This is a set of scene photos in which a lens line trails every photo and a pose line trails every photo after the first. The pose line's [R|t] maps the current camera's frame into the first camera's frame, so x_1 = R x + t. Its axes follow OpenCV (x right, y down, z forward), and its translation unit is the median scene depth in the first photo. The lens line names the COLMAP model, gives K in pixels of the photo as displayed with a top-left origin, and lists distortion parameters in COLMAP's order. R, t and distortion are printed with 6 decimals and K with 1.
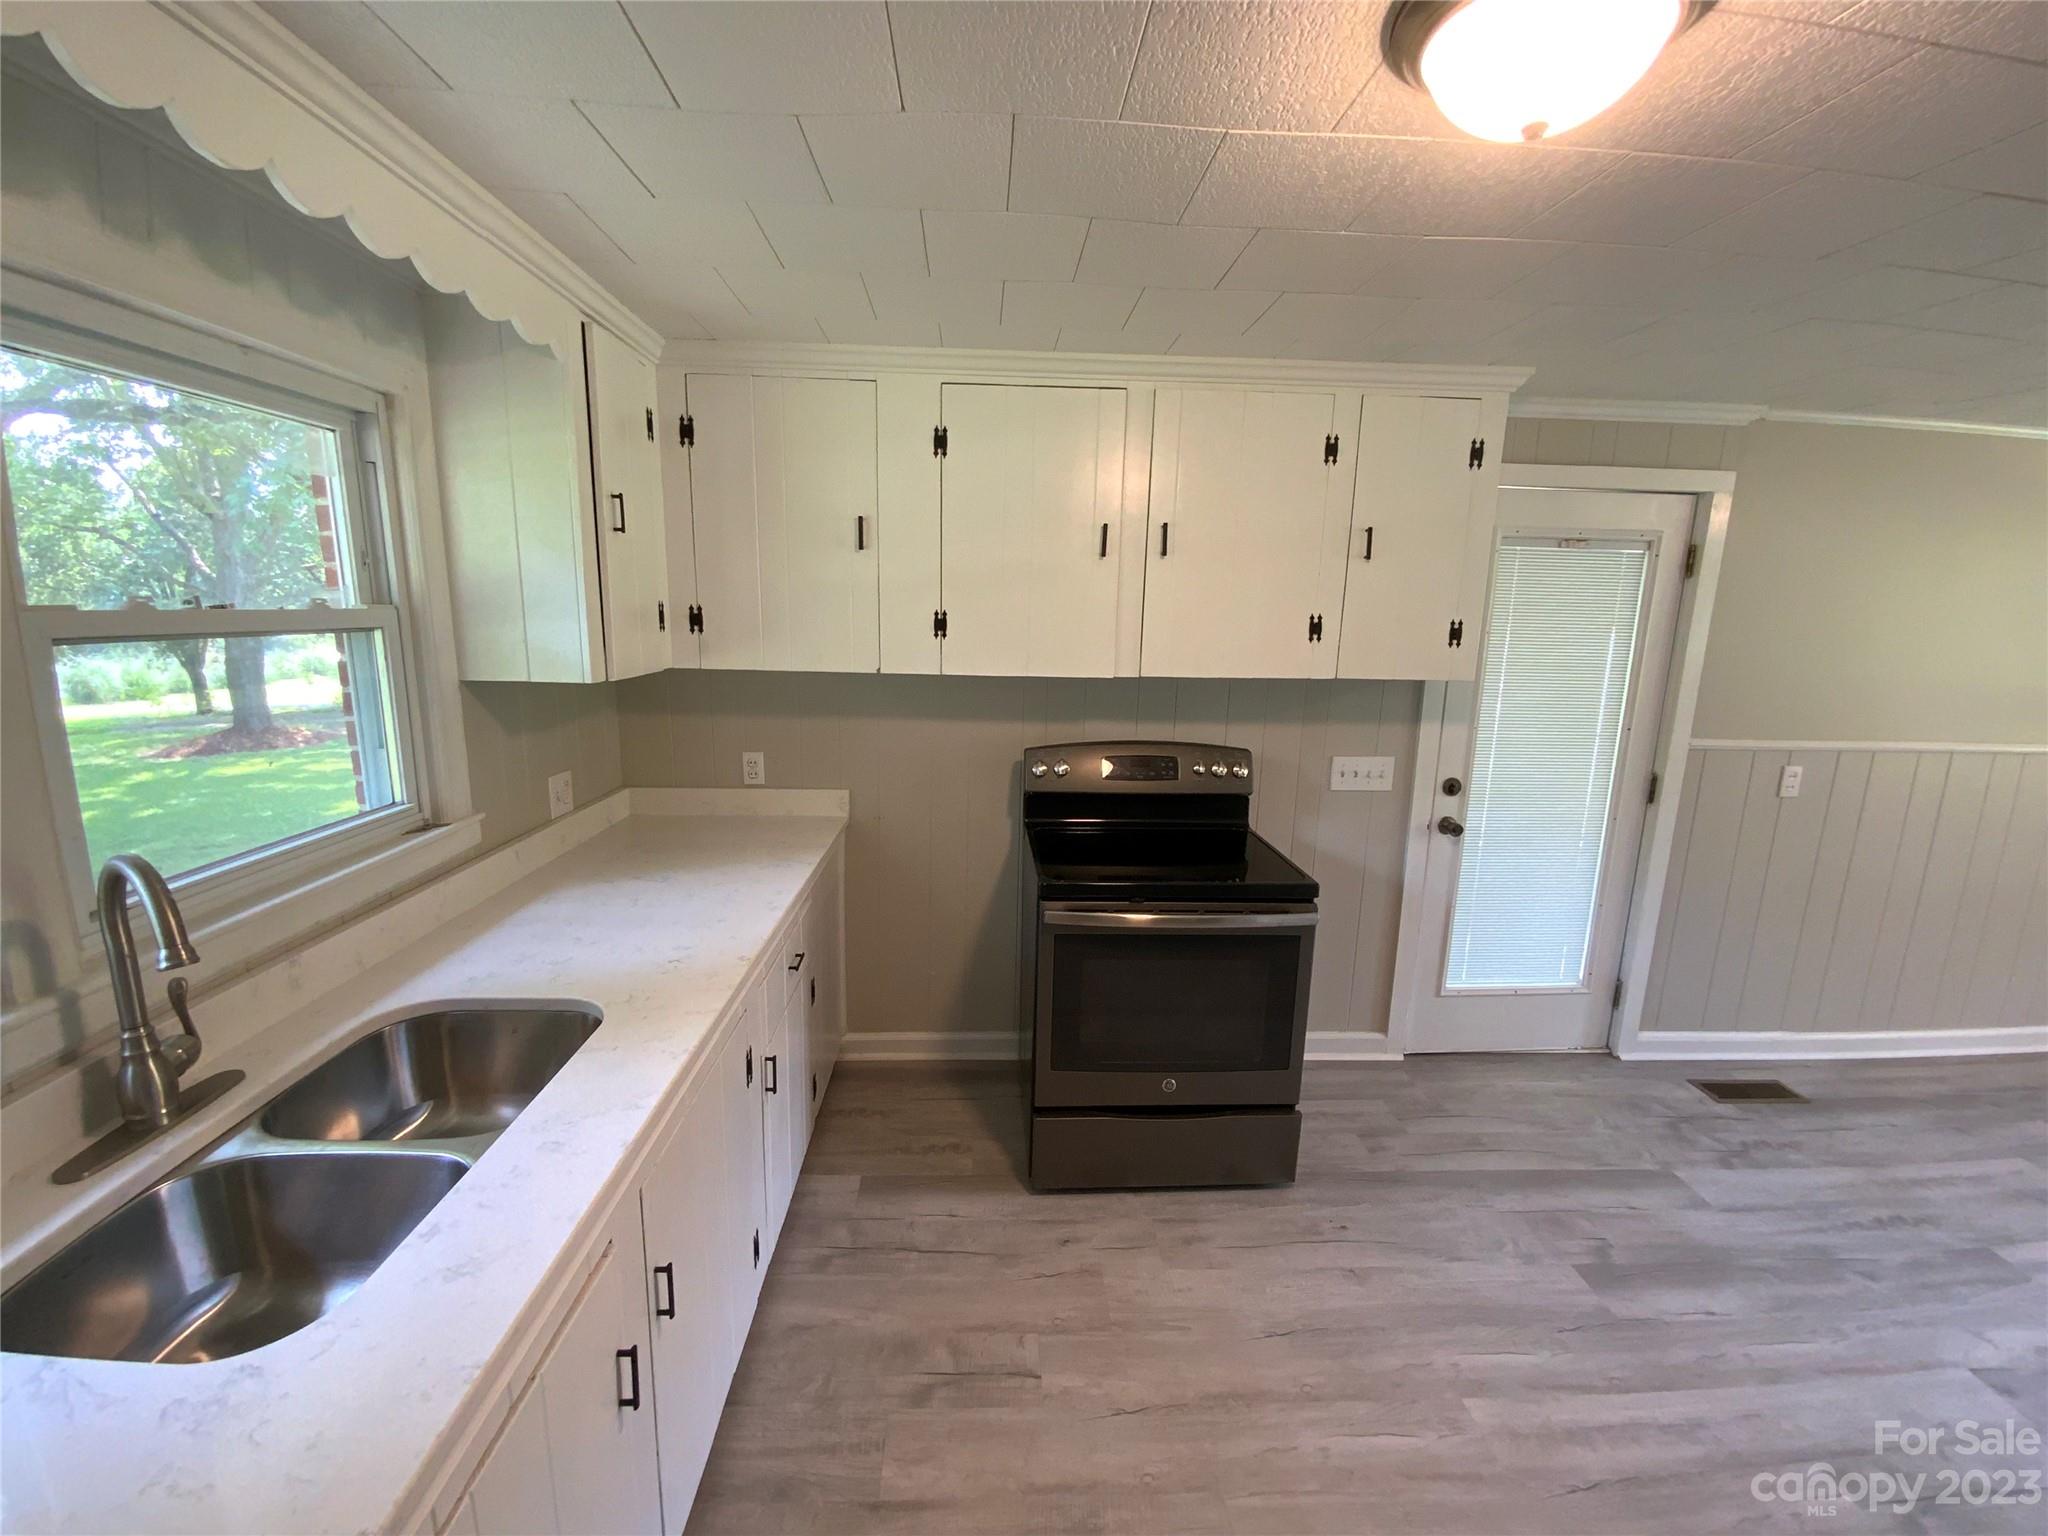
lens RADIAL K [[829.3, 0, 1014.0], [0, 829.3, 764.8], [0, 0, 1]] dist [0.018960, -0.017581]
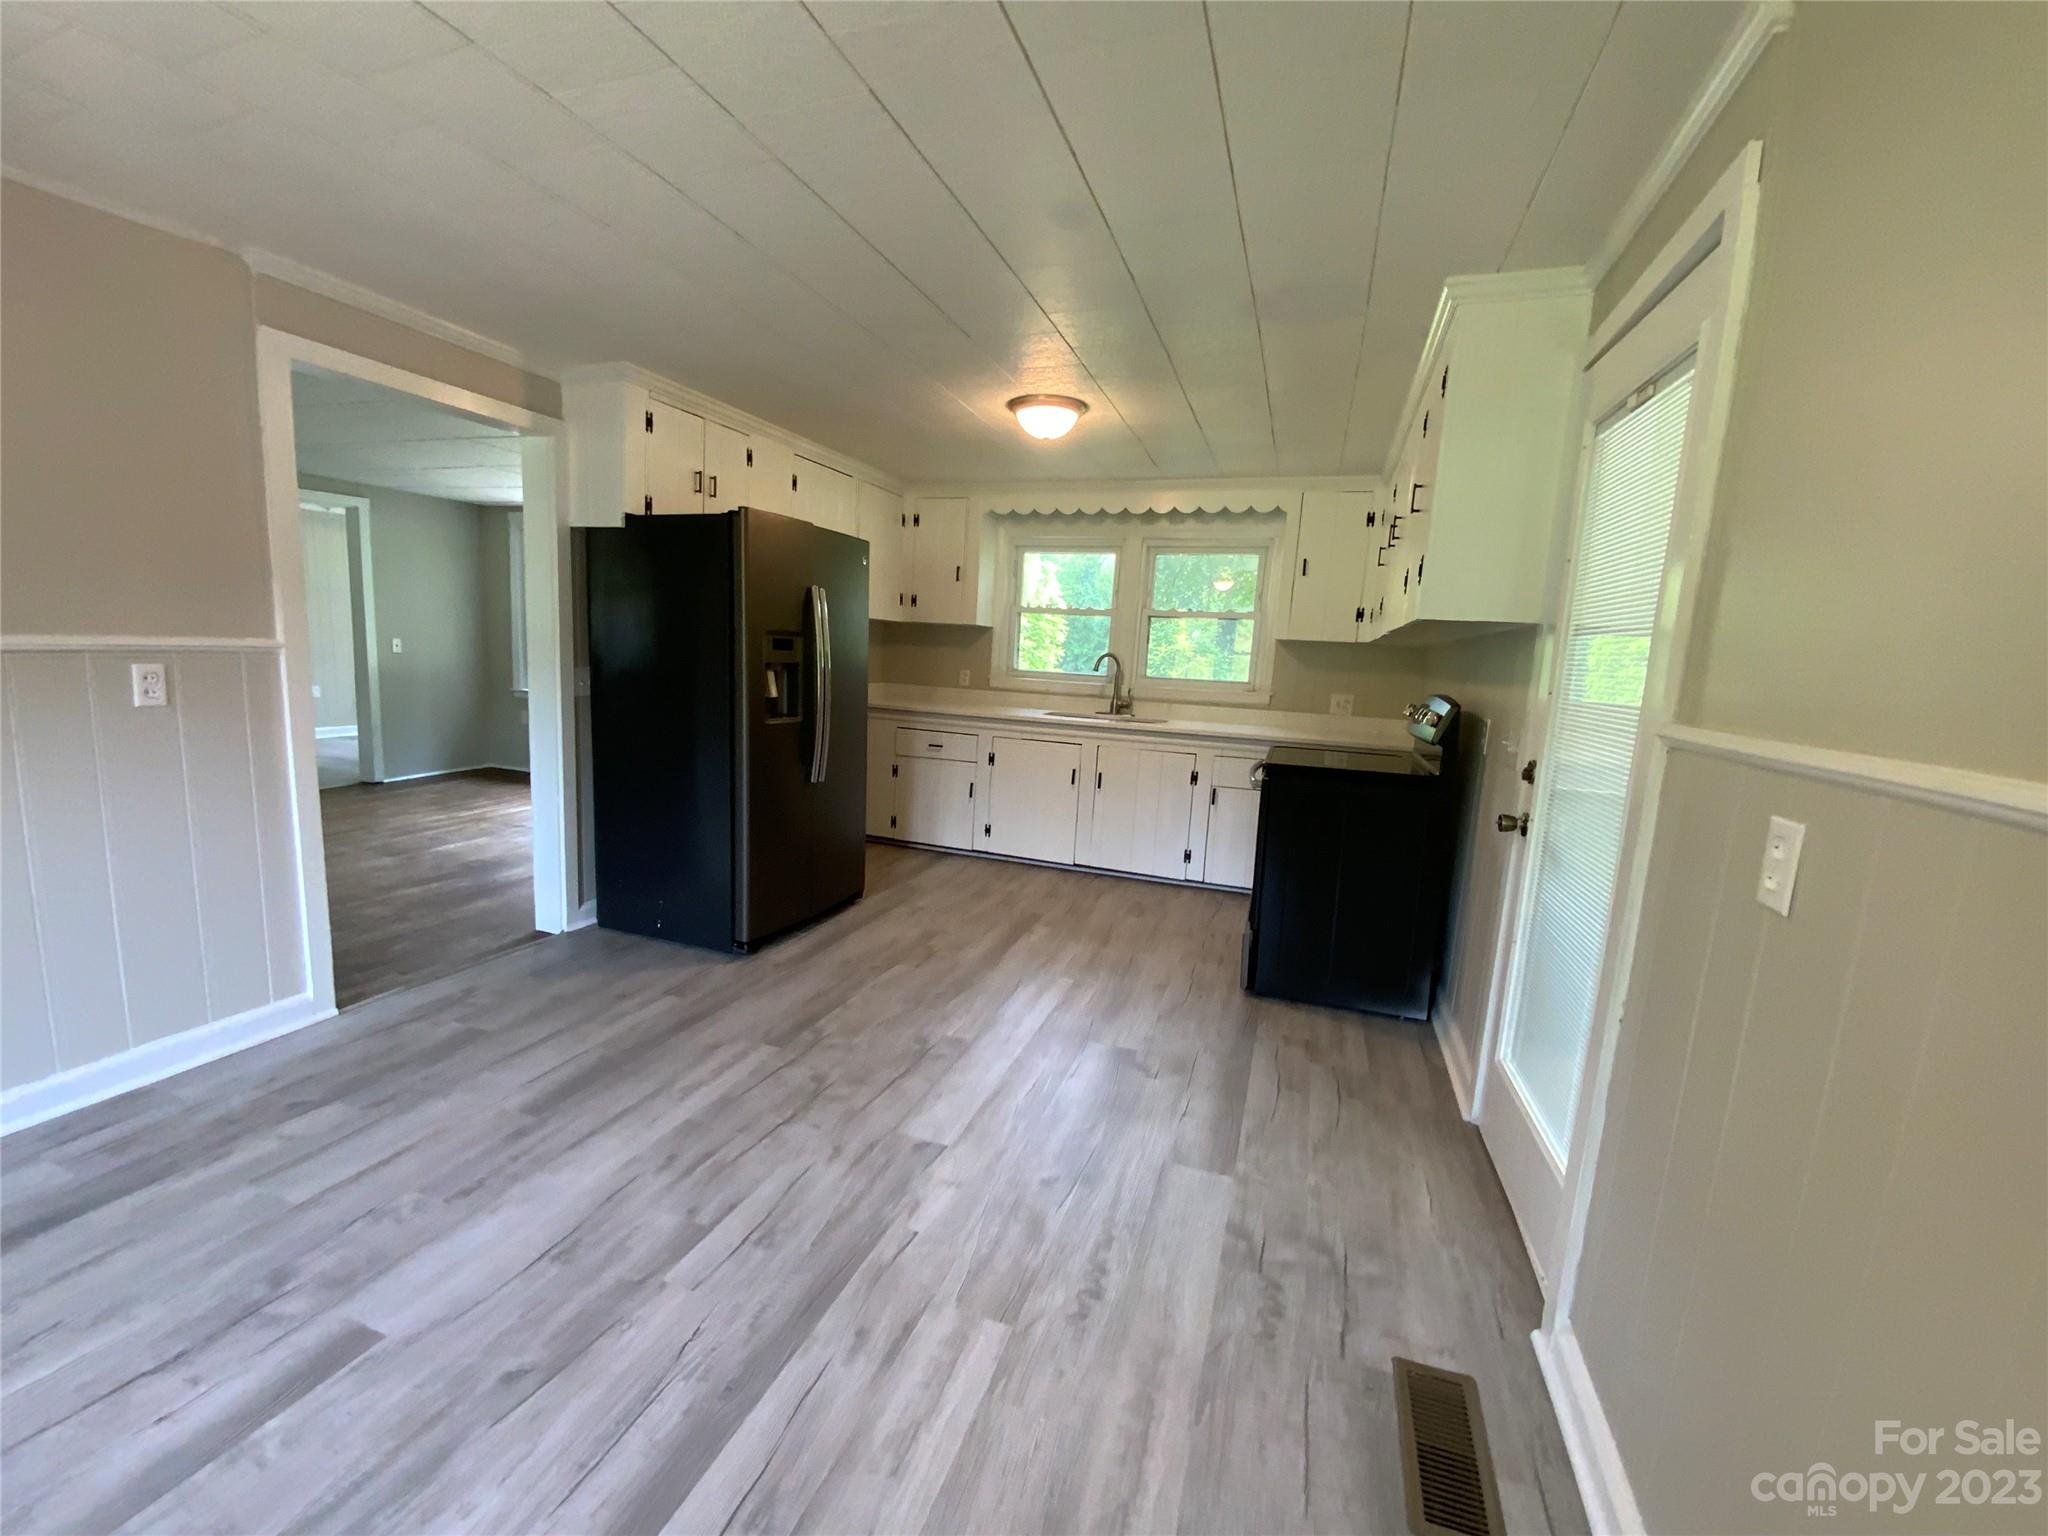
lens RADIAL K [[829.3, 0, 1014.0], [0, 829.3, 764.8], [0, 0, 1]] dist [0.018960, -0.017581]
pose [[-0.374097, 0.080657, -0.923875, 1.677727], [-0.234664, 0.955558, 0.178443, -0.001597], [0.897209, 0.283555, -0.338544, 1.013689]]
